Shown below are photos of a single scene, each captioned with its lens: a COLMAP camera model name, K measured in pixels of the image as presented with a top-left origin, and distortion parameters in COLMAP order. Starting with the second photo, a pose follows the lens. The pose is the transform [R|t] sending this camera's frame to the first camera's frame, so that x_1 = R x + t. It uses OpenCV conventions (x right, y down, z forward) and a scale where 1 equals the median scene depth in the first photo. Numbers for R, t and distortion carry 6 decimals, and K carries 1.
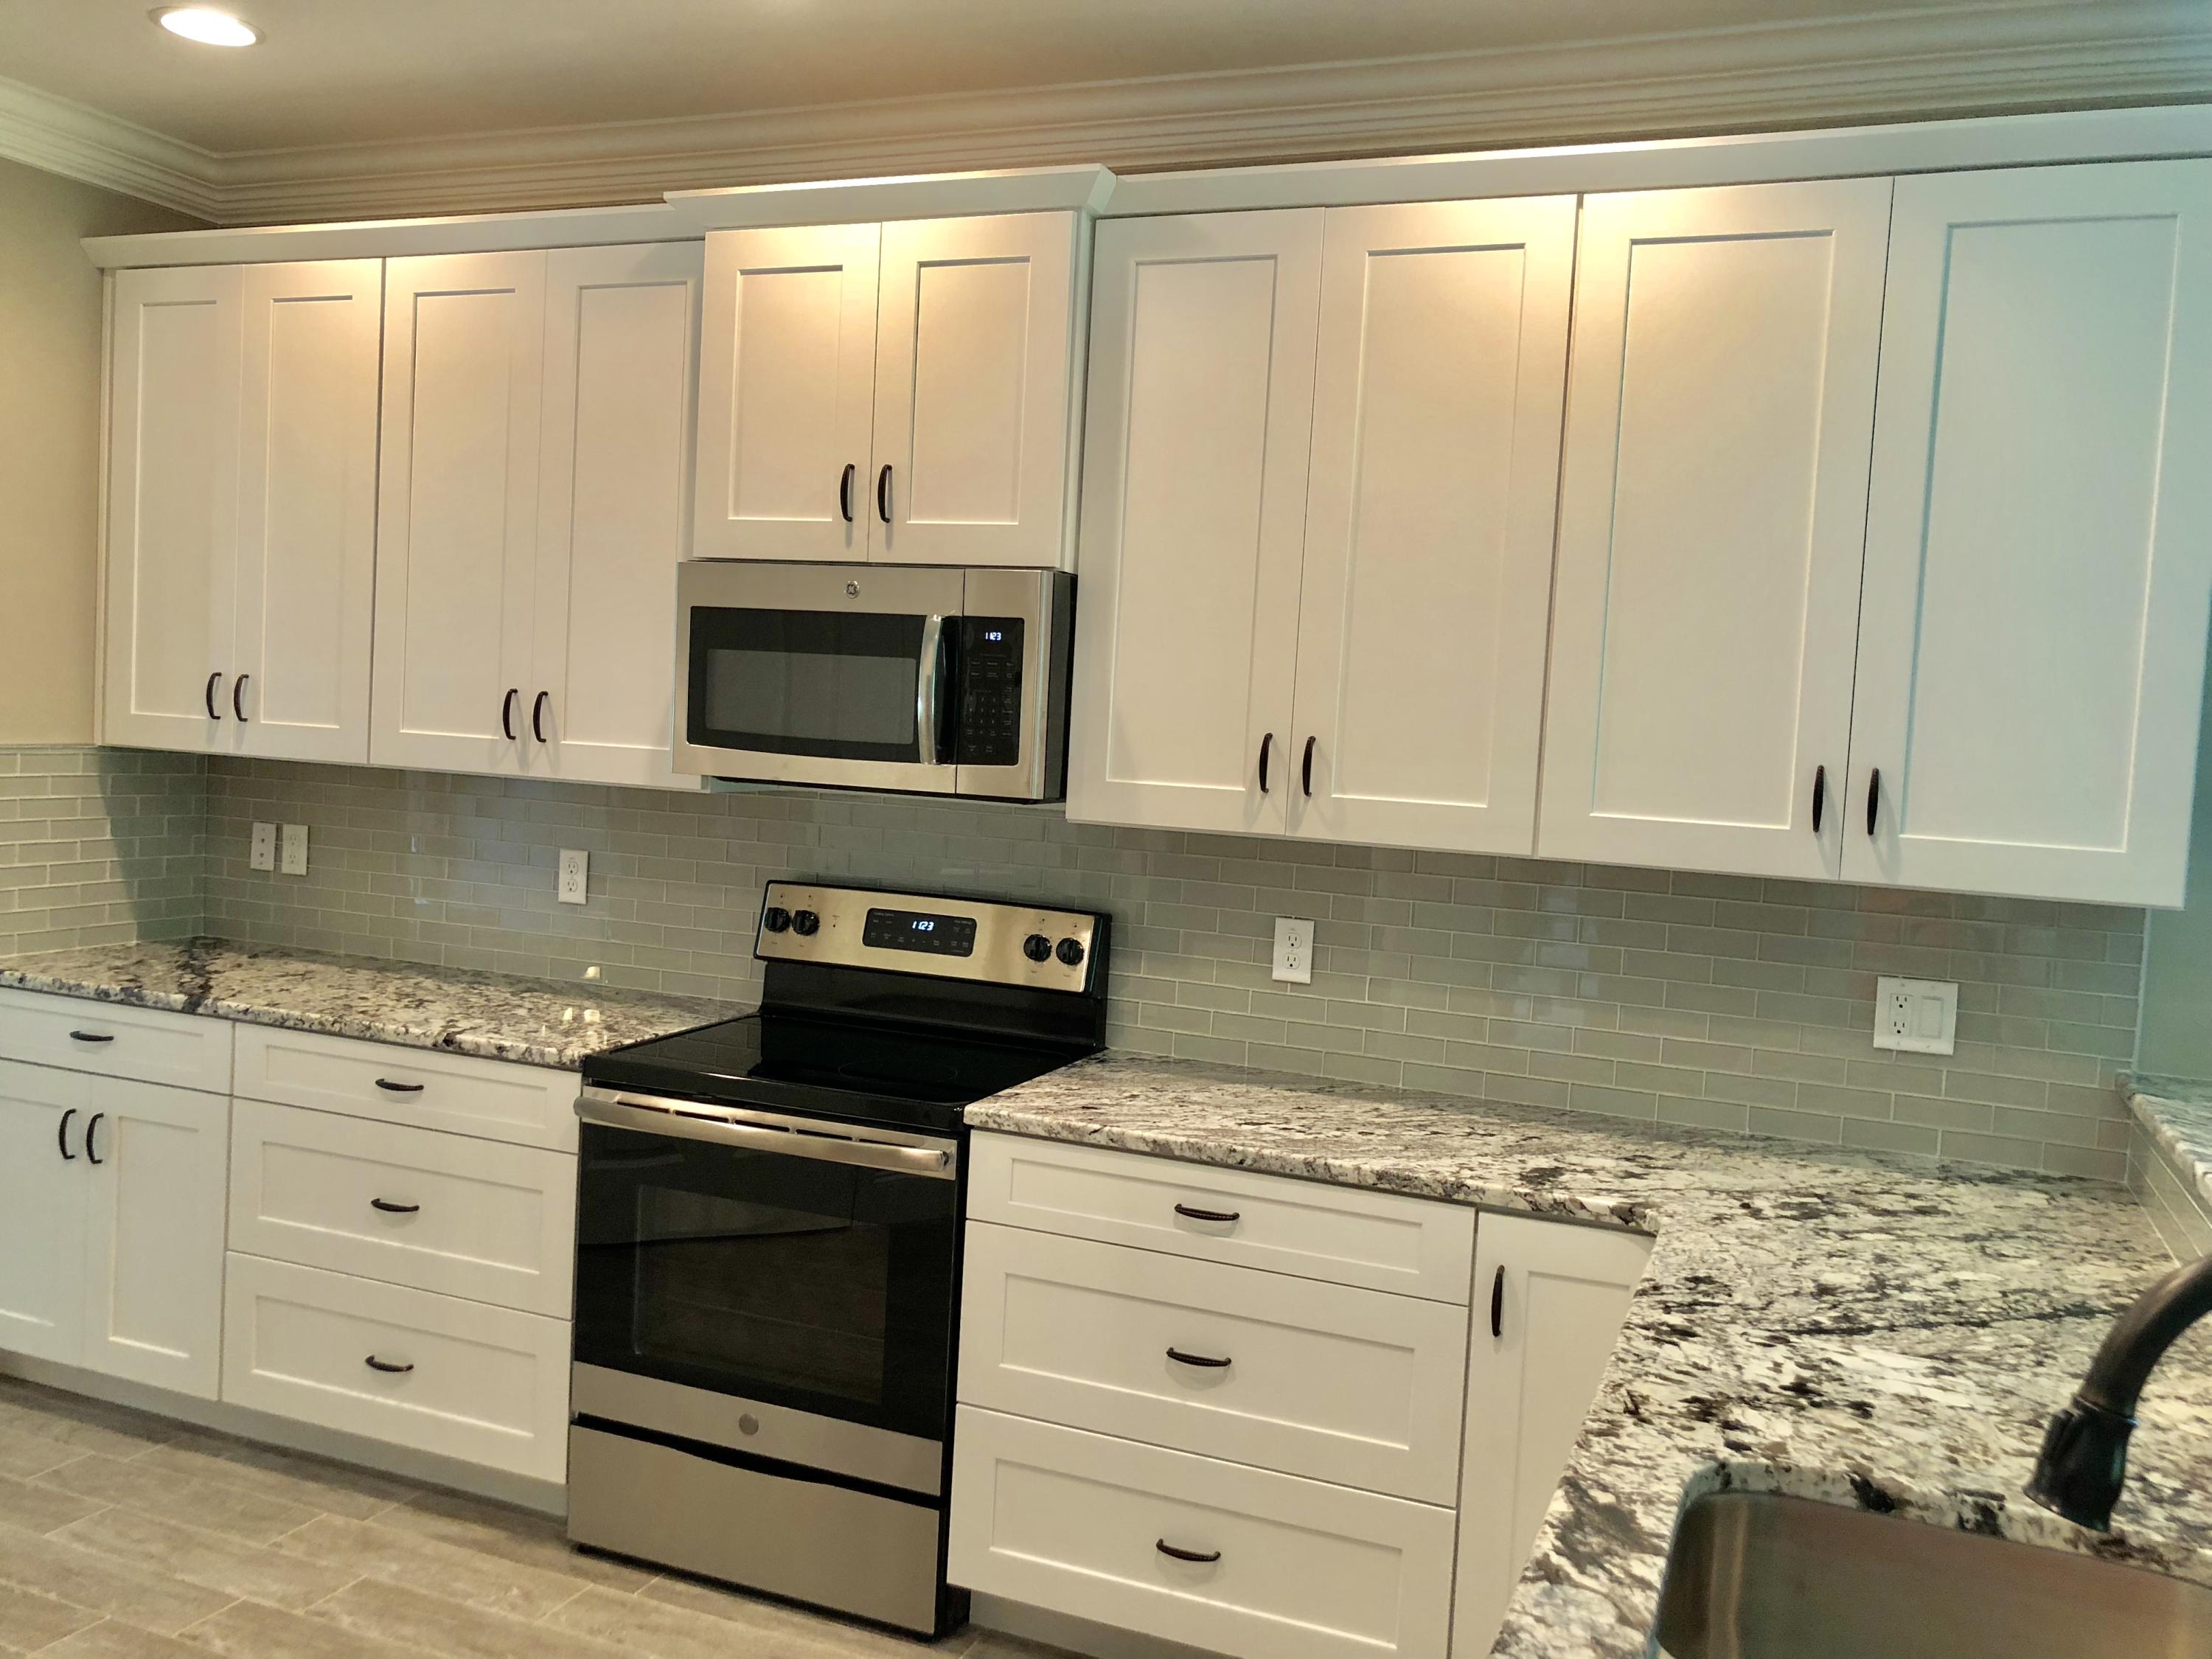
lens RADIAL K [[1831.5, 0, 1052.8], [0, 1831.5, 791.4], [0, 0, 1]] dist [0.032189, -0.047204]
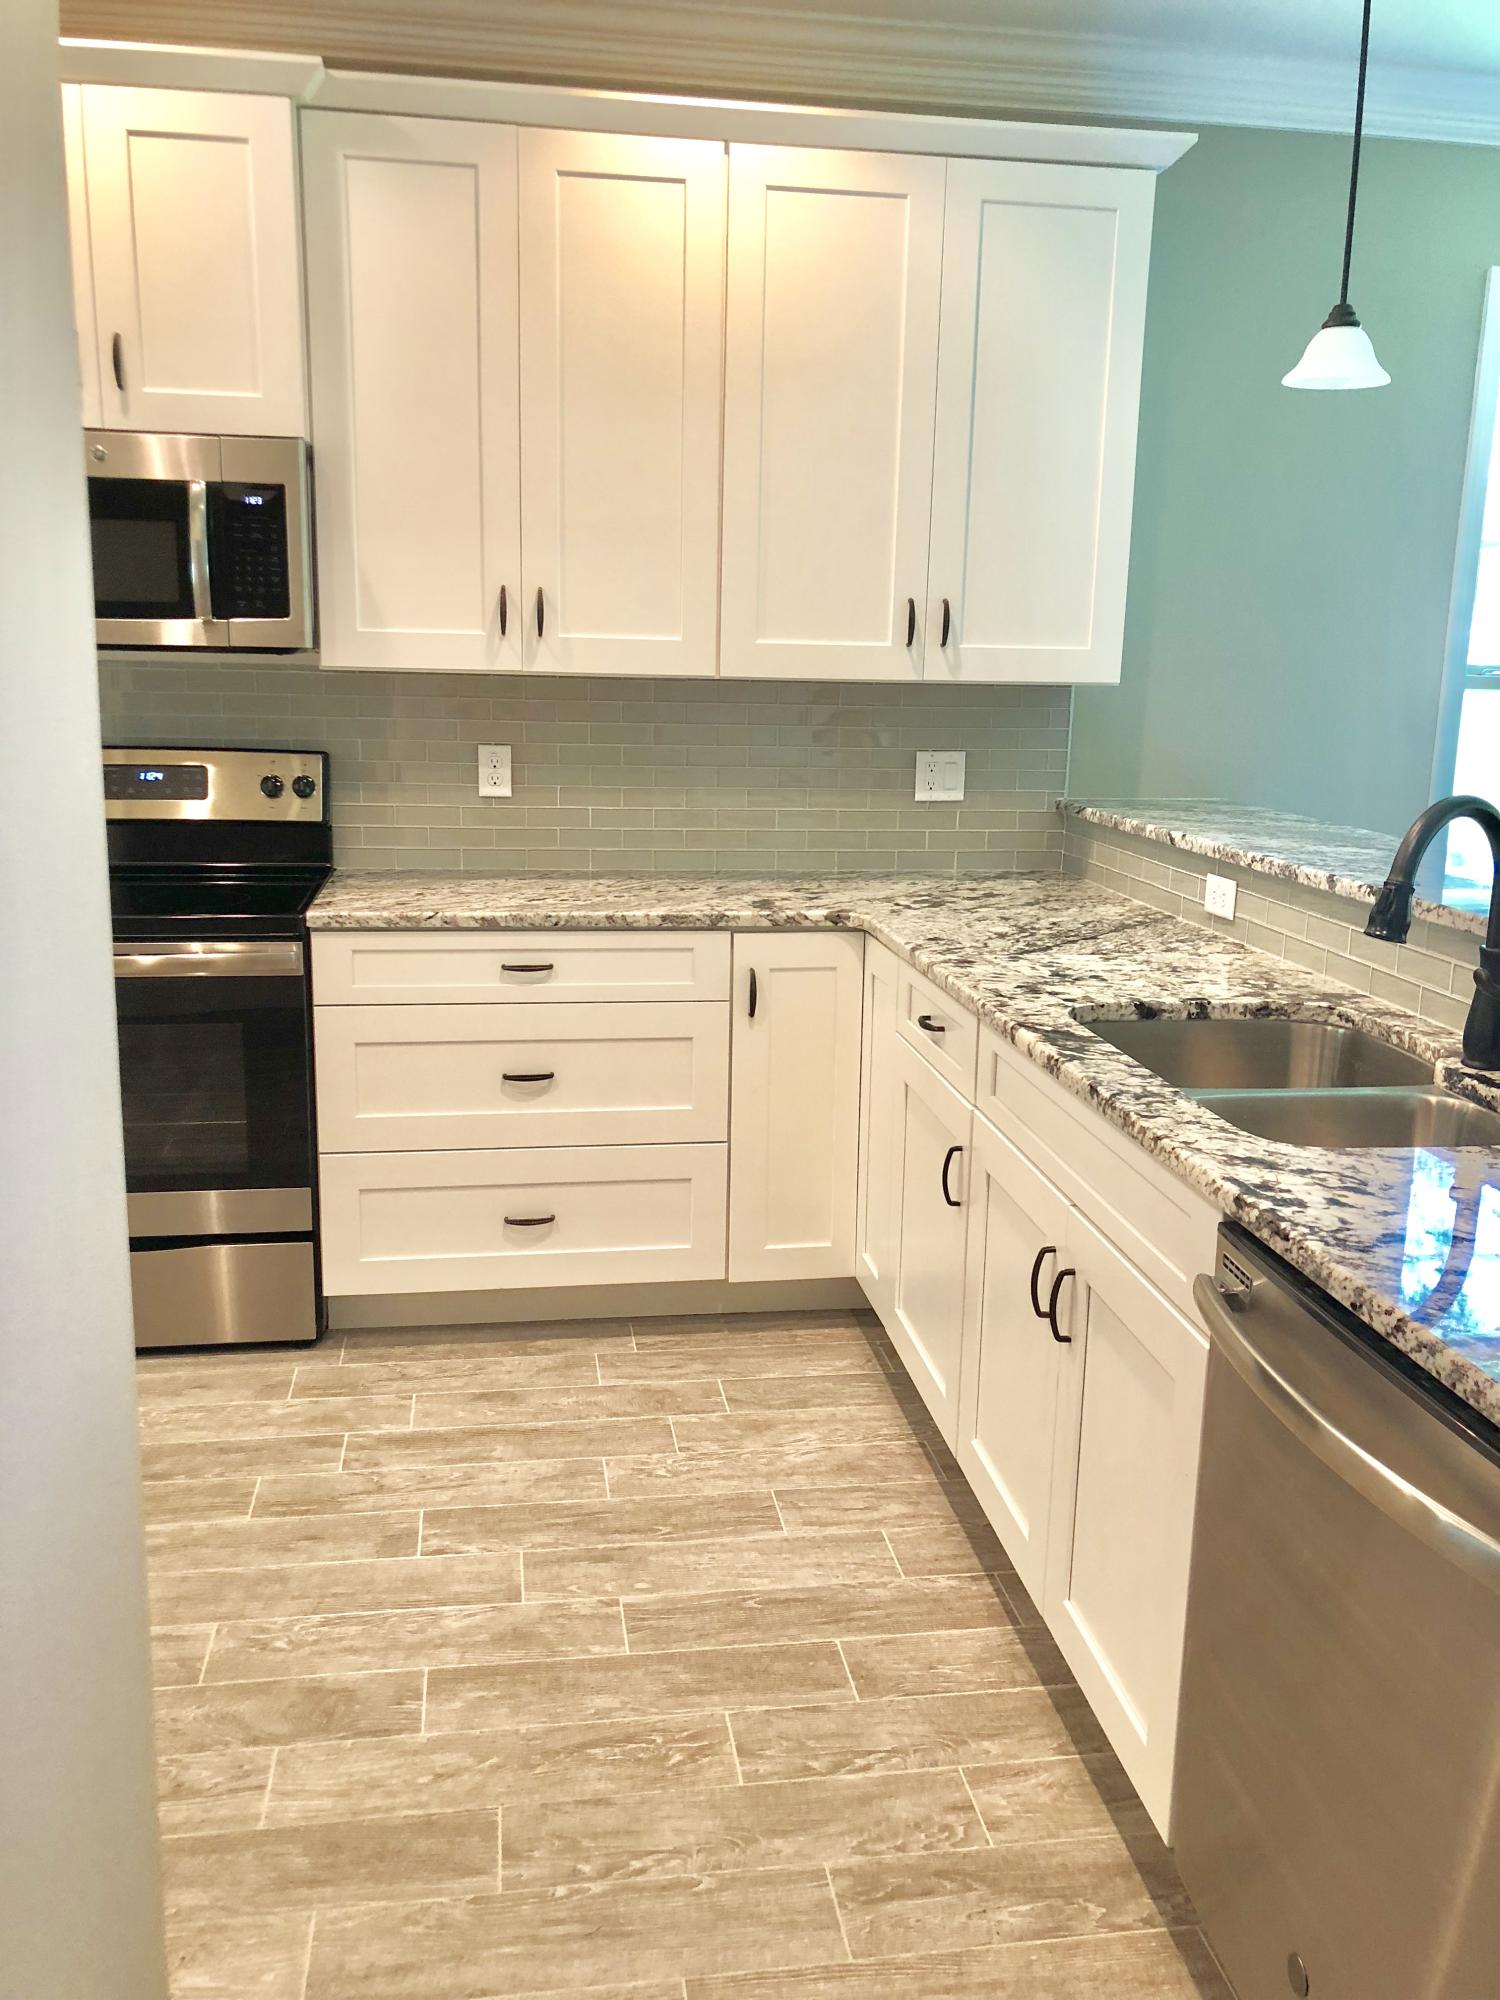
lens RADIAL K [[1656.0, 0, 750.0], [0, 1656.0, 1000.0], [0, 0, 1]] dist [0.032189, -0.047204]
pose [[0.851504, -0.140194, 0.505259, -0.349233], [0.043343, 0.979116, 0.198630, 0.026692], [-0.522554, -0.147234, 0.839797, -0.056636]]
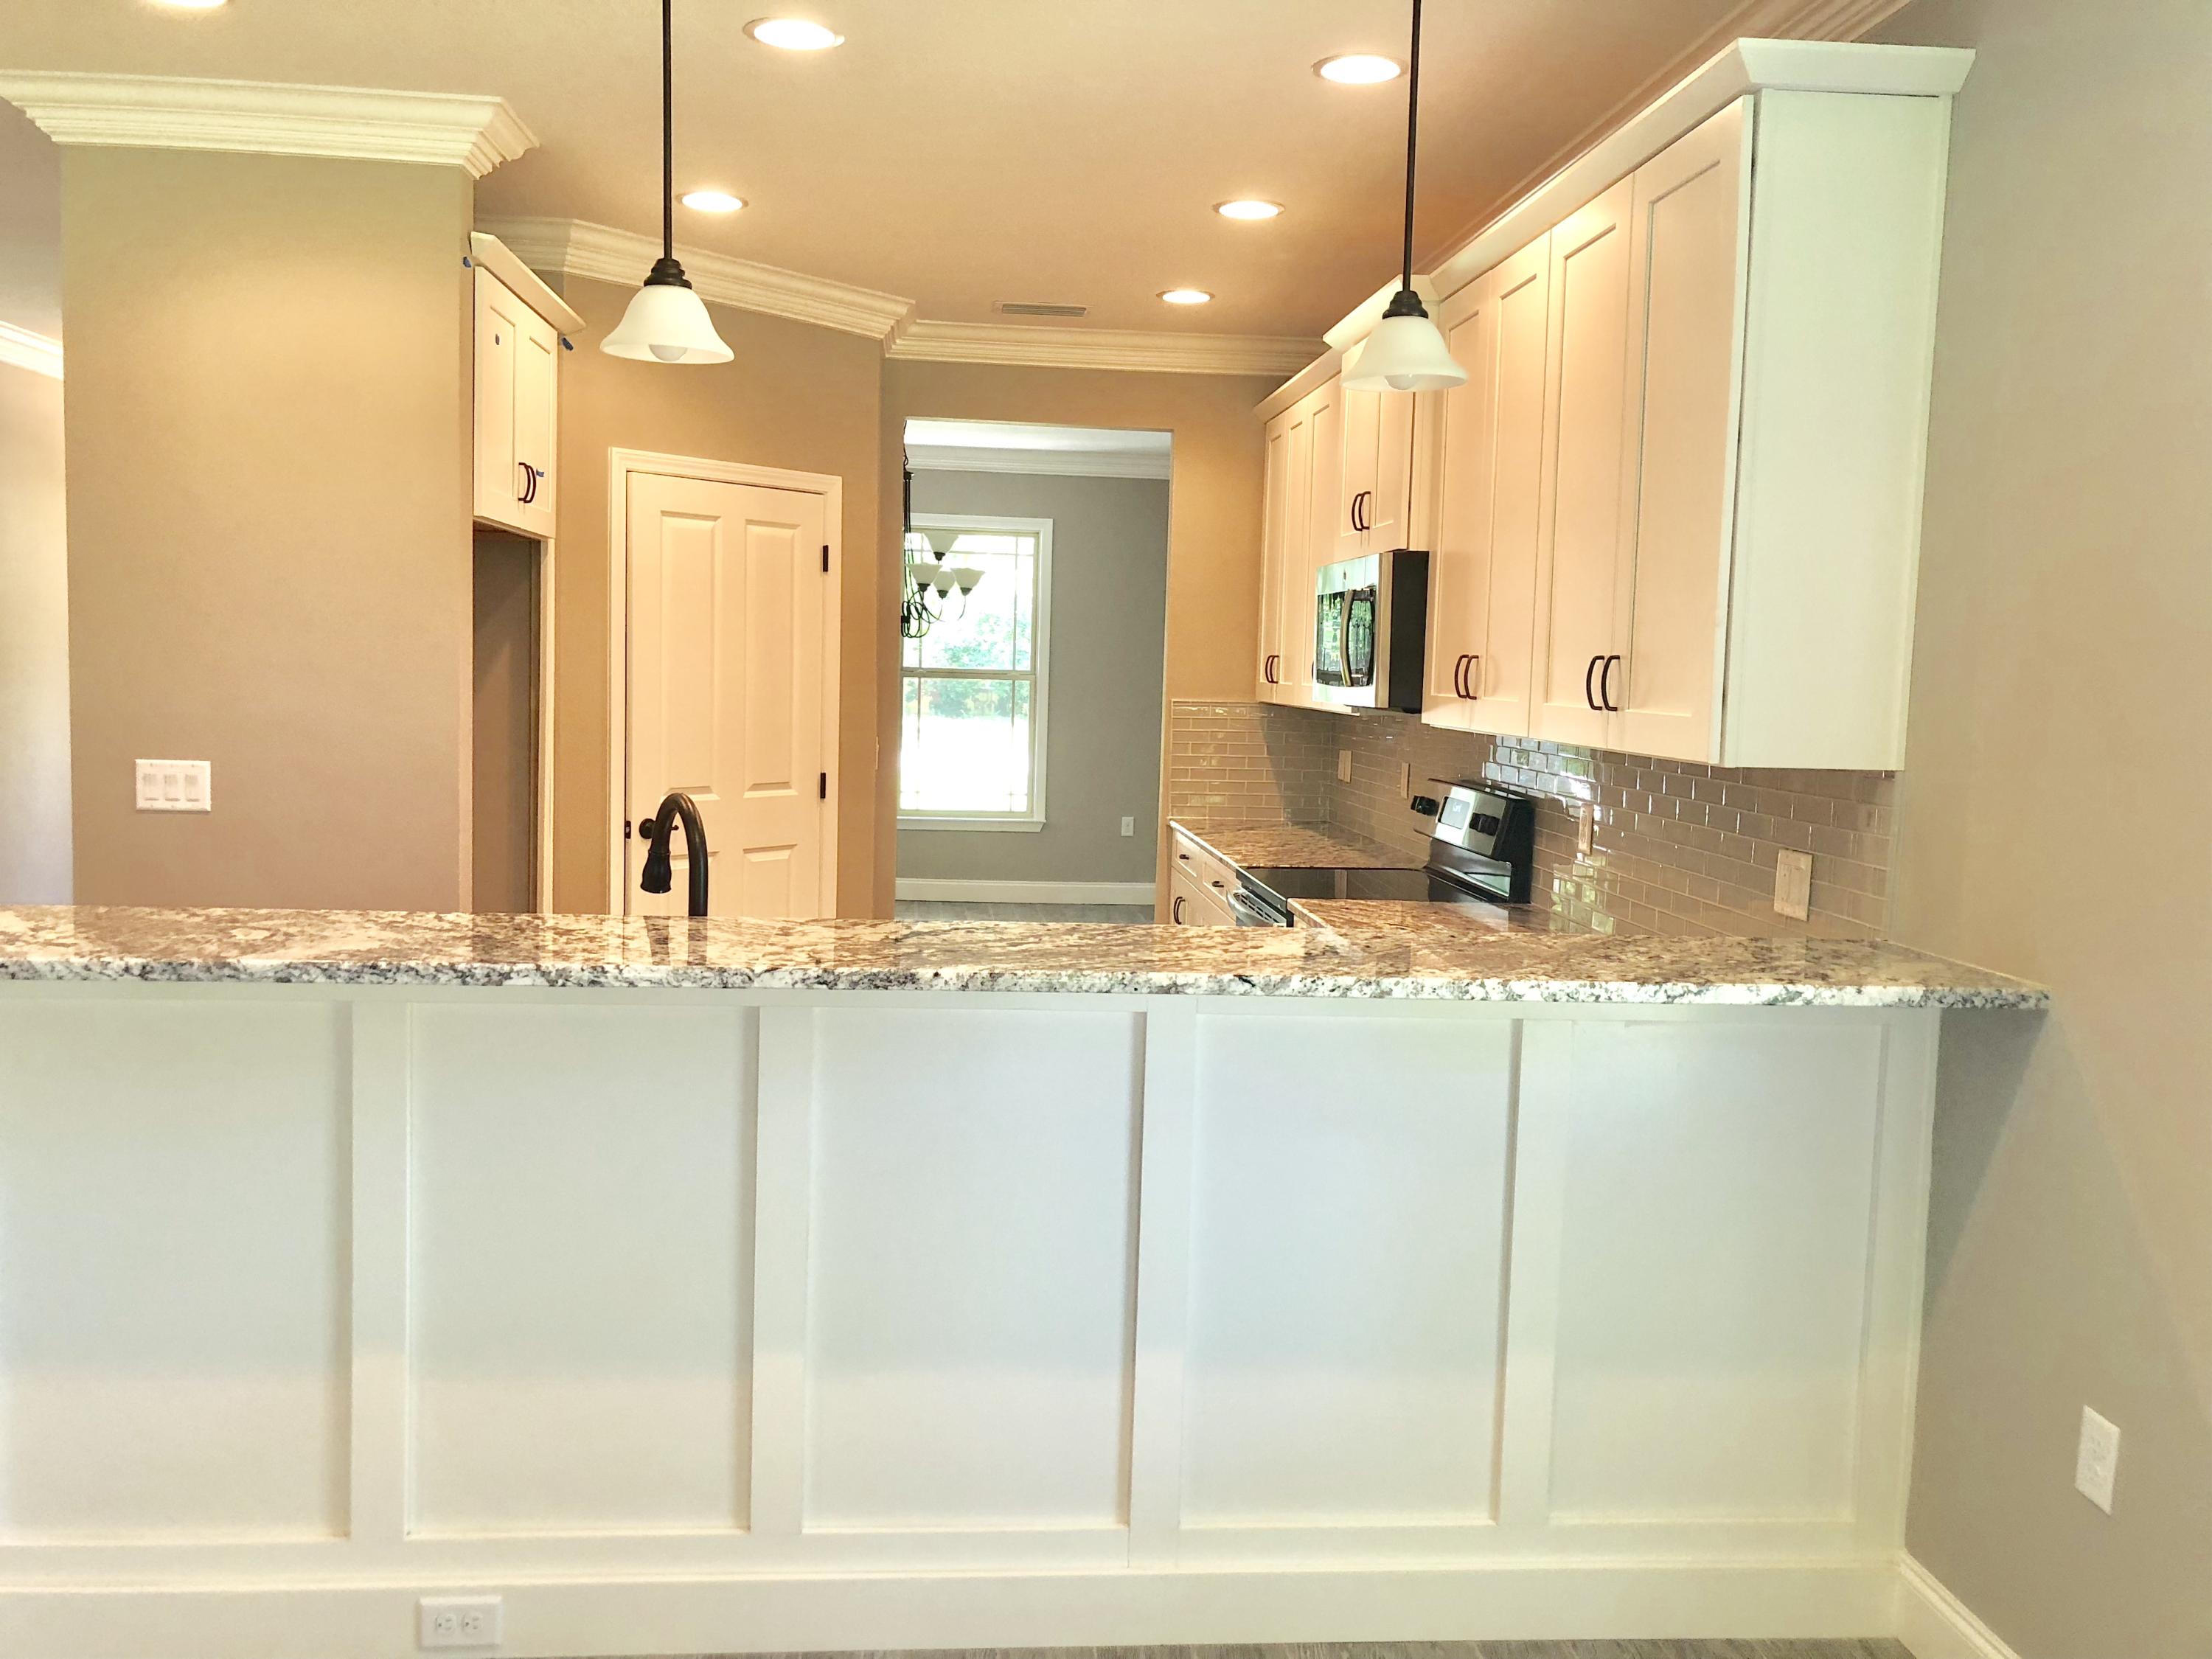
lens RADIAL K [[1827.0, 0, 1106.0], [0, 1827.0, 829.5], [0, 0, 1]] dist [0.046635, -0.067860]
pose [[0.467335, 0.042717, -0.883048, 1.341613], [-0.045807, 0.998660, 0.024067, 0.088181], [0.882893, 0.029203, 0.468666, 0.128205]]
